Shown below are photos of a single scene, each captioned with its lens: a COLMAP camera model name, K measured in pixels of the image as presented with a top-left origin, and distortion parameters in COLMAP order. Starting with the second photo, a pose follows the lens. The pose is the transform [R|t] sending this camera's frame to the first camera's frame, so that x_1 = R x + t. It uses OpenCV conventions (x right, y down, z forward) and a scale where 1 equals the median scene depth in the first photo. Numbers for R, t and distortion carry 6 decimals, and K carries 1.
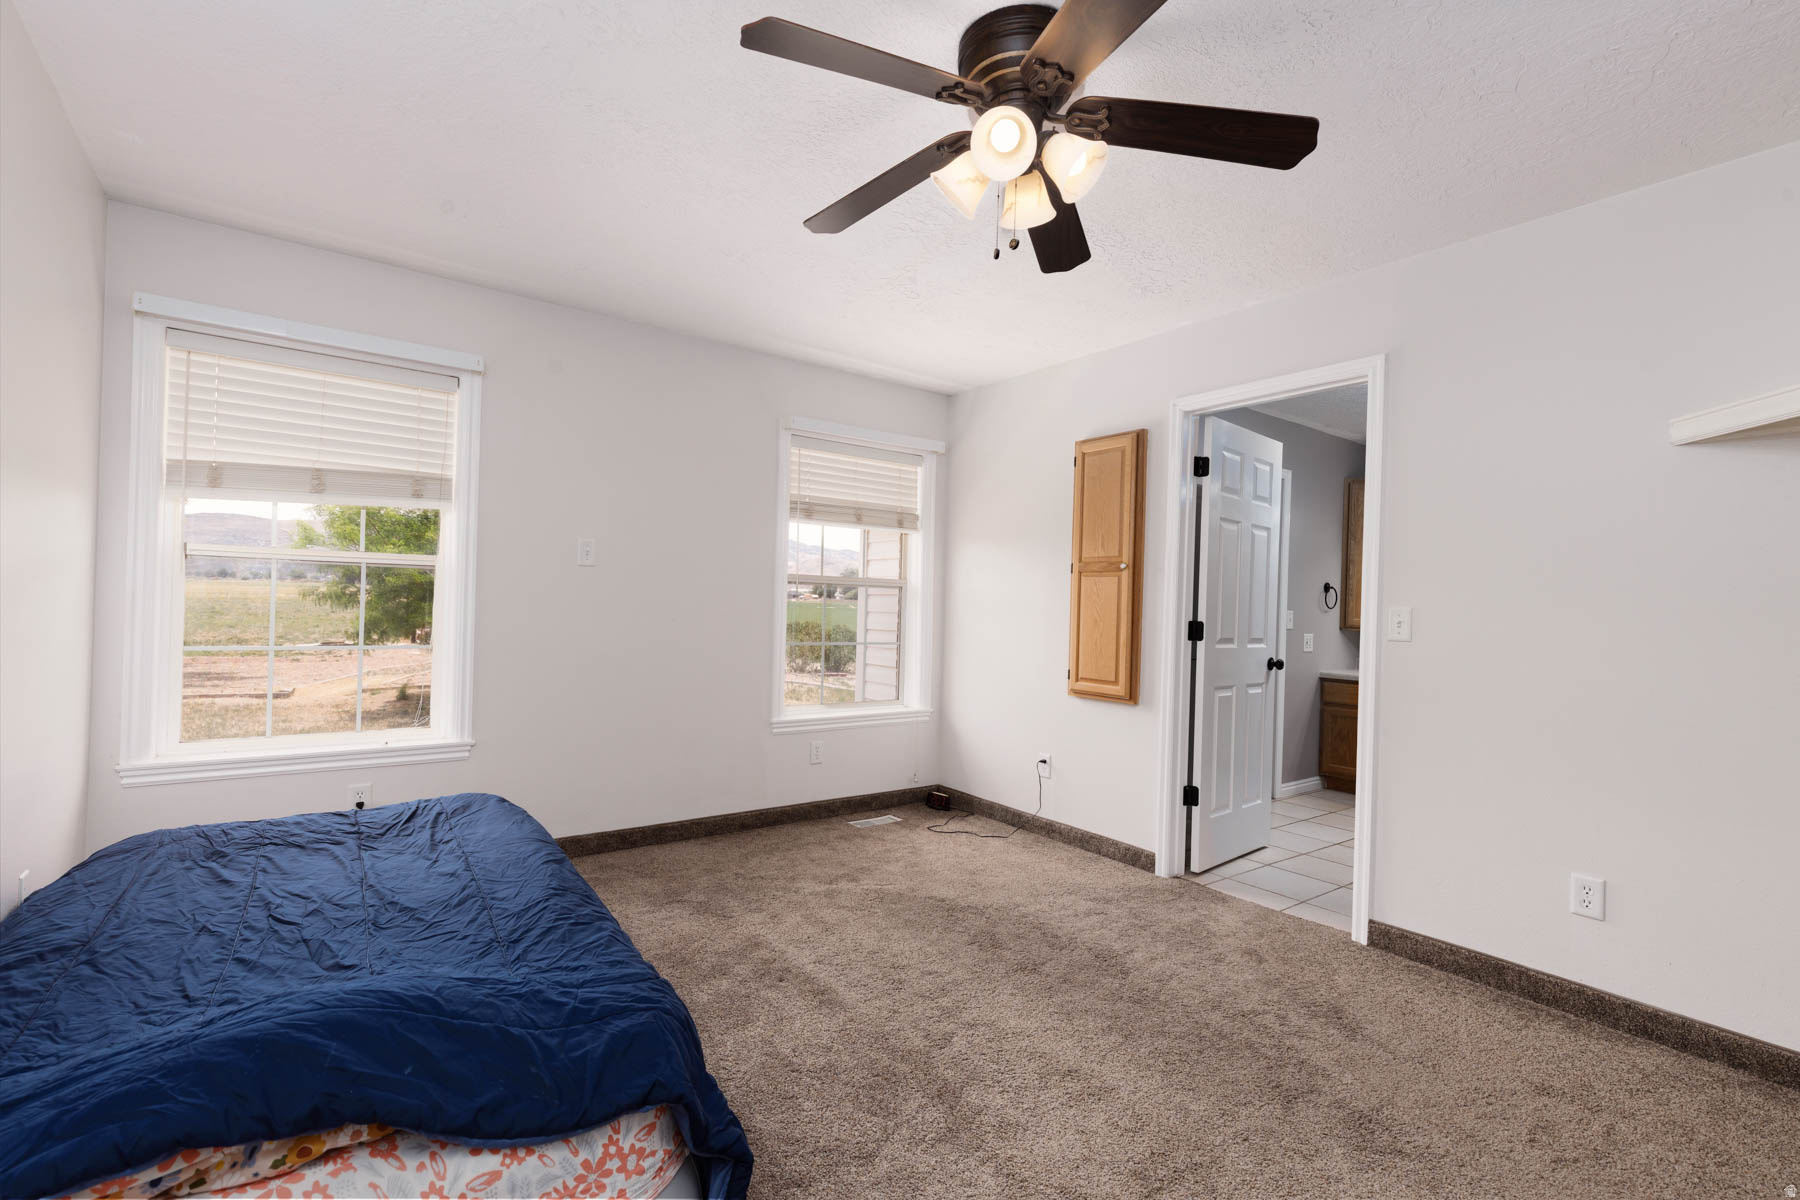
lens RADIAL K [[782.7, 0, 900.0], [0, 782.7, 600.0], [0, 0, 1]] dist [0.006852, -0.000278]
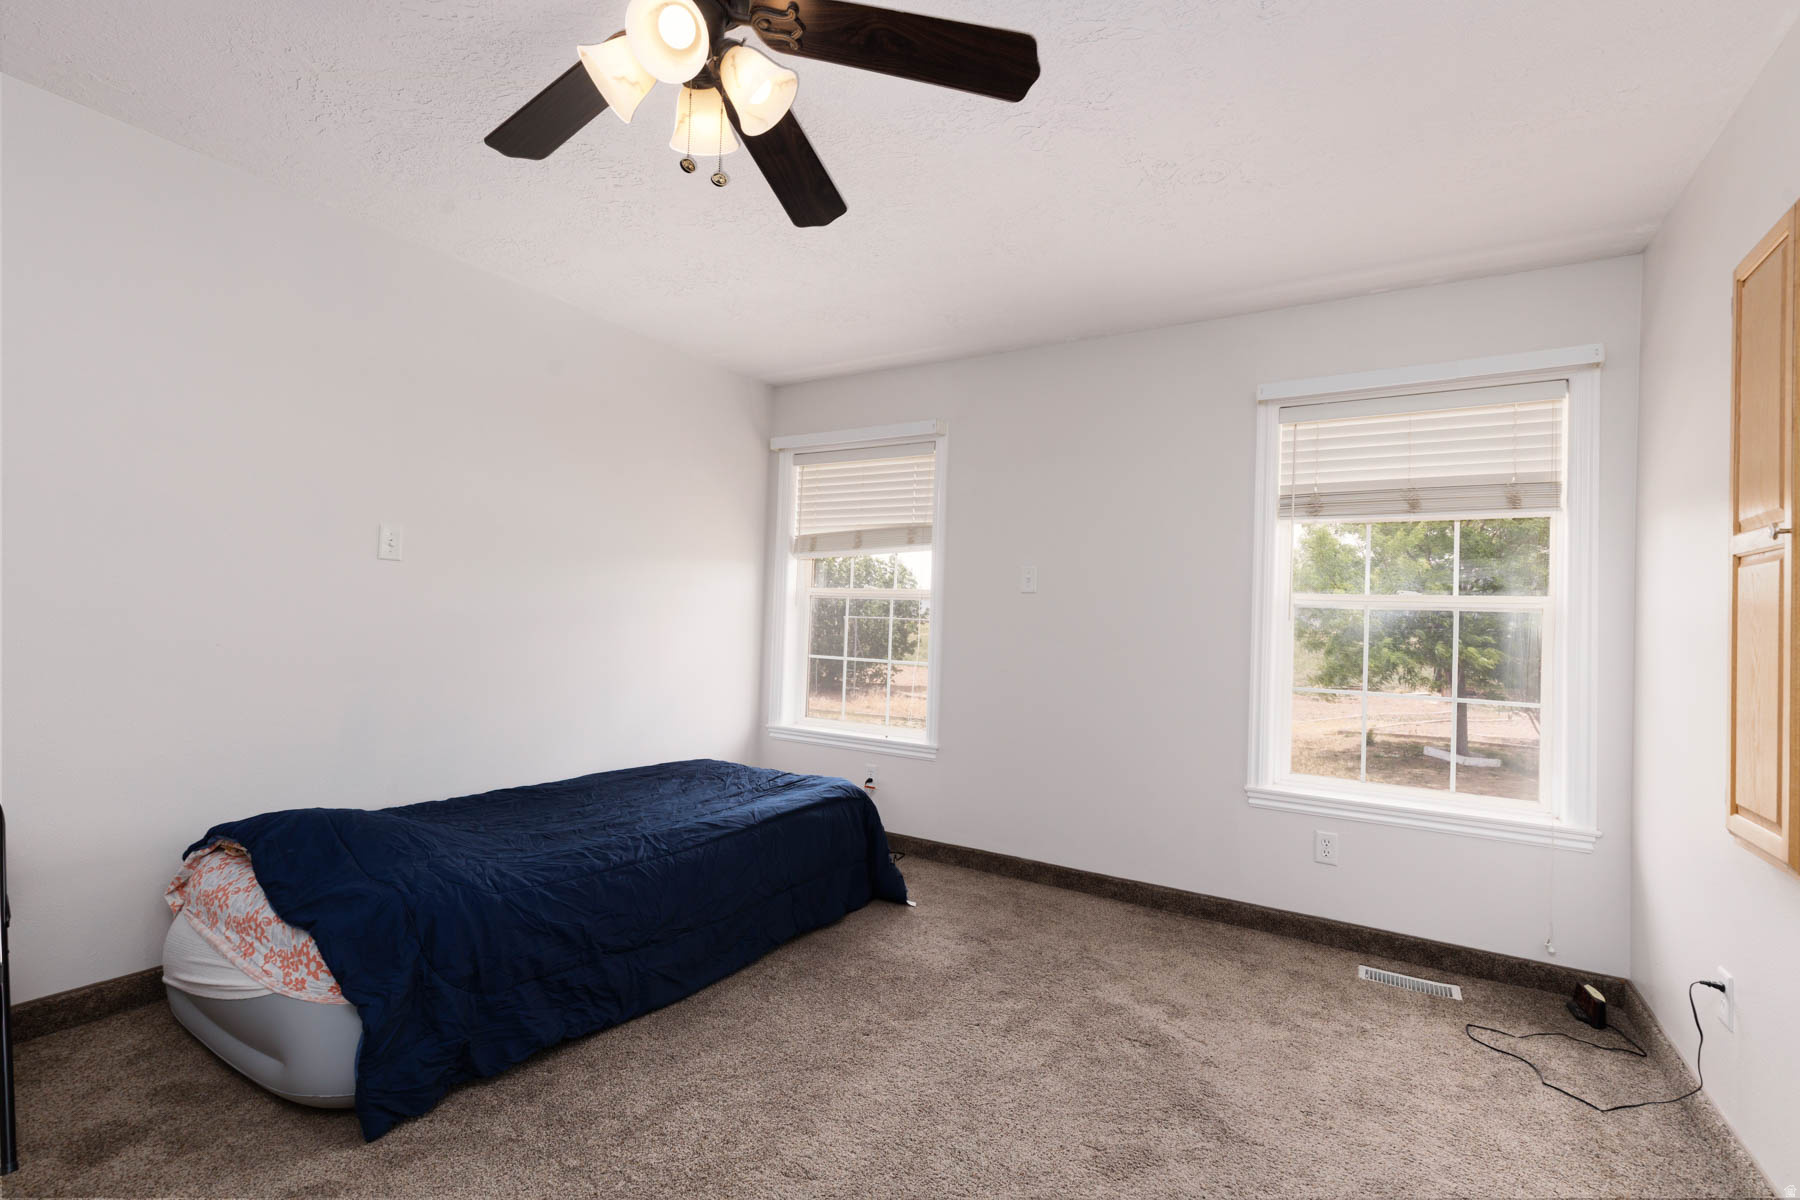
lens RADIAL K [[806.2, 0, 896.5], [0, 806.2, 599.6], [0, 0, 1]] dist [0.010004, -0.002484]
pose [[0.388725, -0.028303, -0.920919, 0.465464], [-0.011365, 0.999305, -0.035509, 0.003668], [0.921284, 0.024270, 0.388133, 0.401445]]
